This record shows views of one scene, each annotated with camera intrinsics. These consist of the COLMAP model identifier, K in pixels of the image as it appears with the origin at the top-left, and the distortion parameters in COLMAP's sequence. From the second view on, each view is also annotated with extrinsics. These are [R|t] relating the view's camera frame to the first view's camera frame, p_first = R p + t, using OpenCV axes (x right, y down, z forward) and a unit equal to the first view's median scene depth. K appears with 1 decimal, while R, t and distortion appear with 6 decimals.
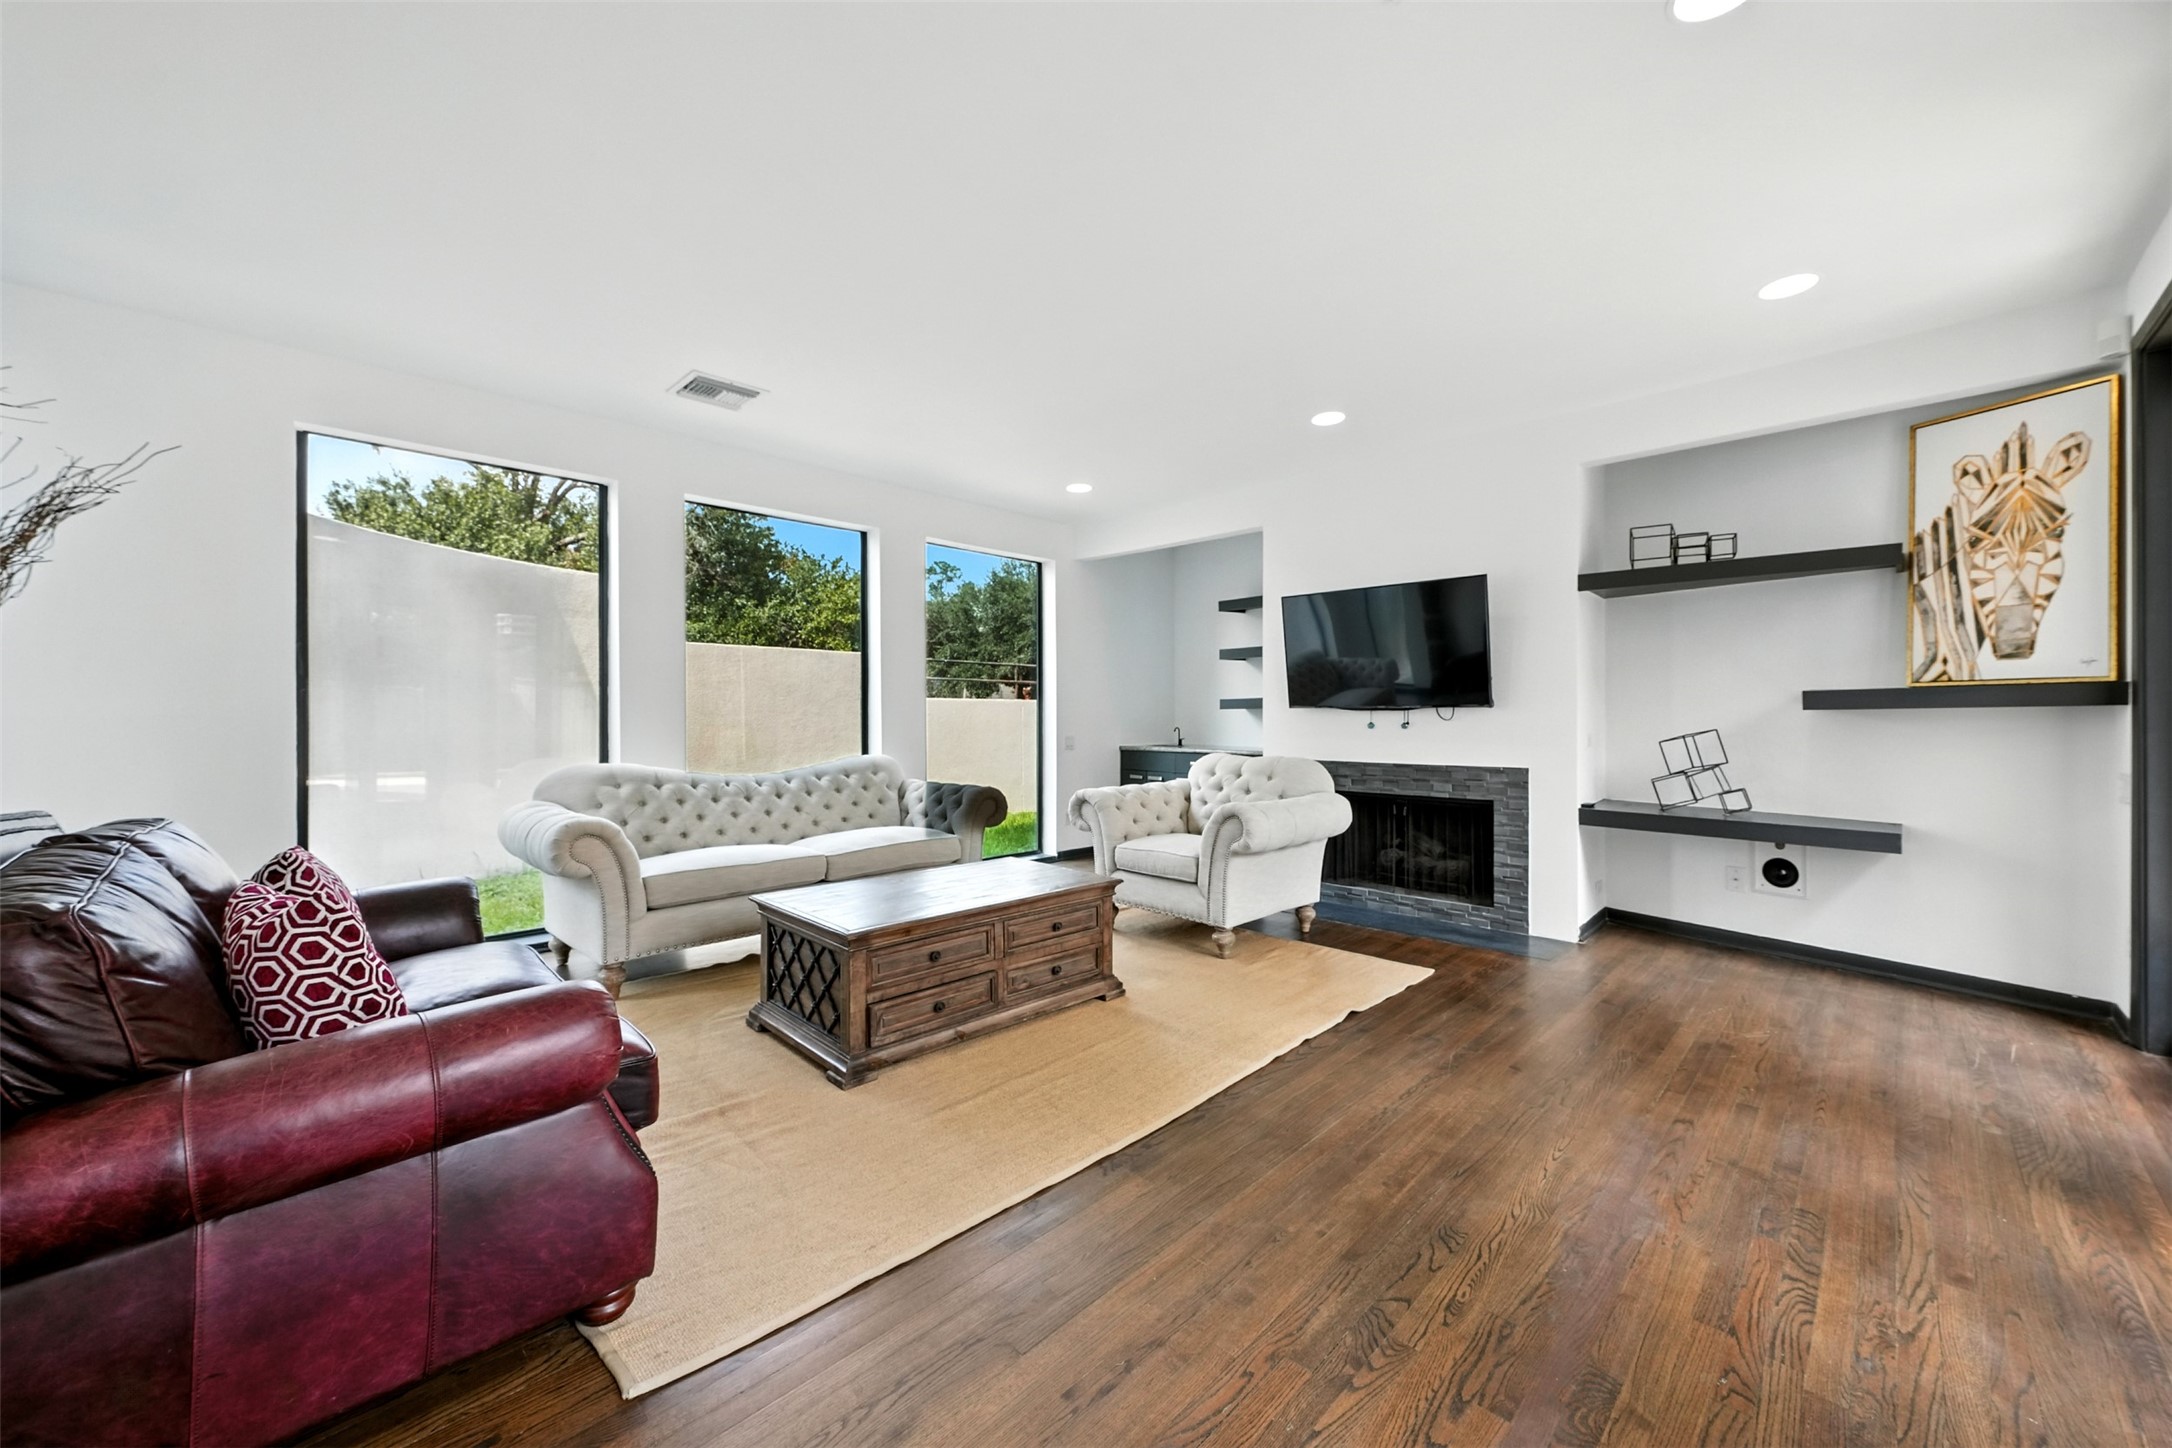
lens RADIAL K [[857.0, 0, 1080.9], [0, 857.0, 716.2], [0, 0, 1]] dist [0.000680, 0.000127]
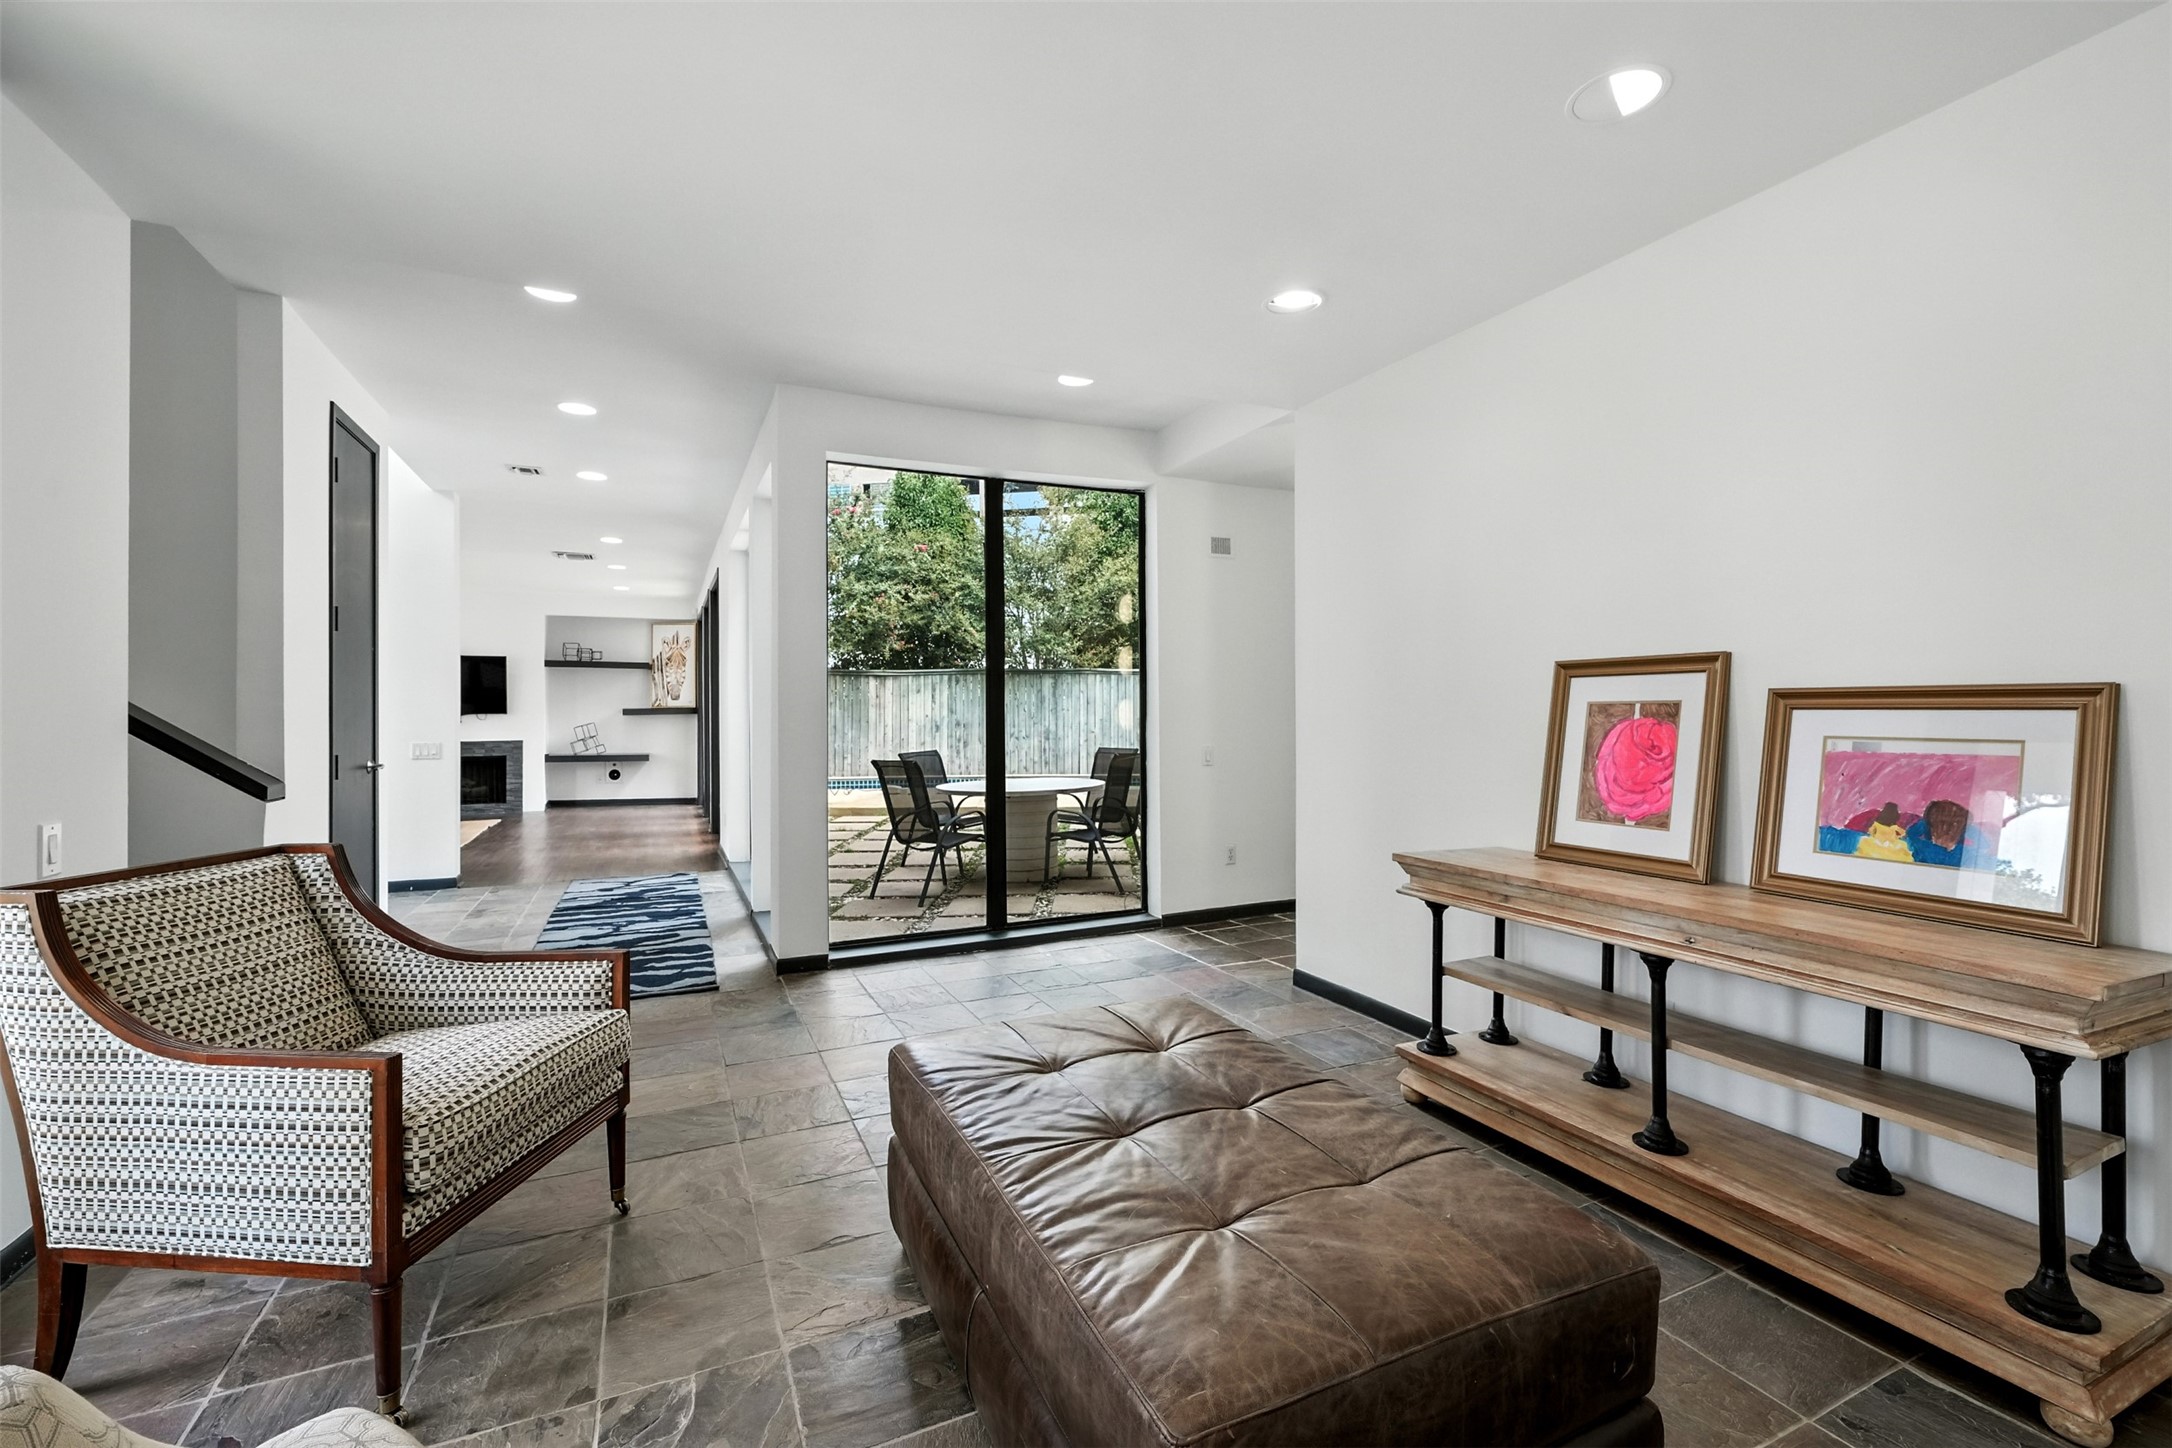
lens RADIAL K [[958.2, 0, 1095.0], [0, 958.2, 714.9], [0, 0, 1]] dist [-0.003781, -0.000309]
pose [[0.361034, -0.001323, 0.932552, -1.447821], [0.007031, 0.999974, -0.001303, 0.005981], [-0.932526, 0.007027, 0.361034, -1.502263]]
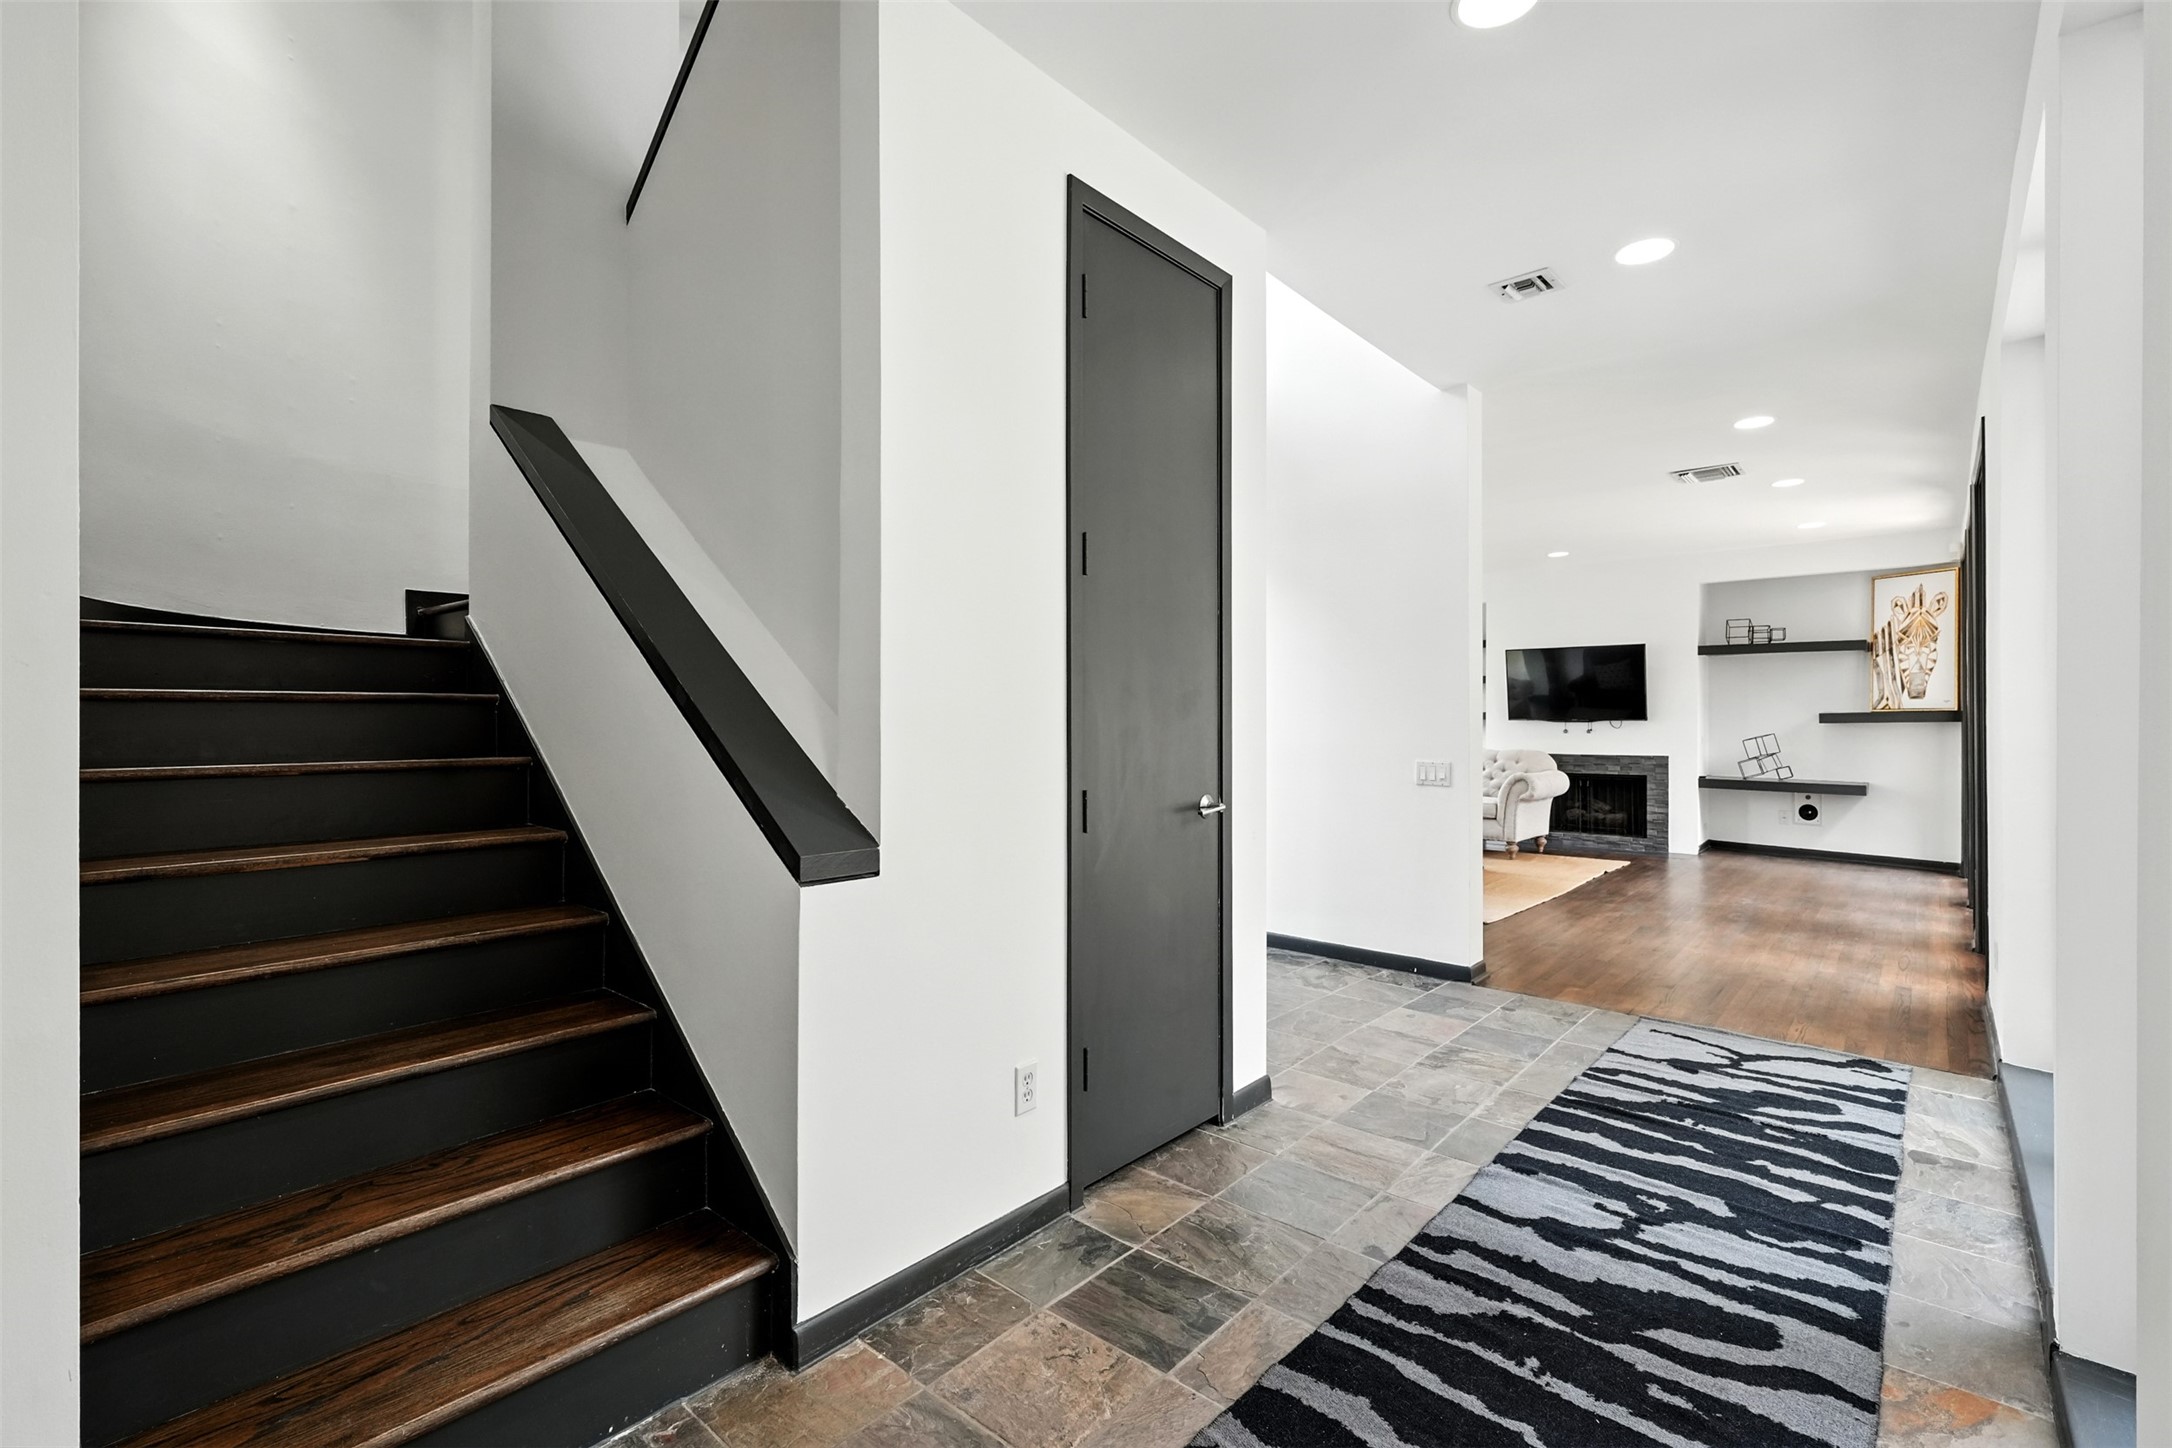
lens RADIAL K [[958.2, 0, 1095.0], [0, 958.2, 714.9], [0, 0, 1]] dist [-0.003781, -0.000309]
pose [[0.998902, 0.003721, 0.046711, -0.777189], [-0.003239, 0.999941, -0.010374, 0.001423], [-0.046747, 0.010211, 0.998855, -0.940129]]
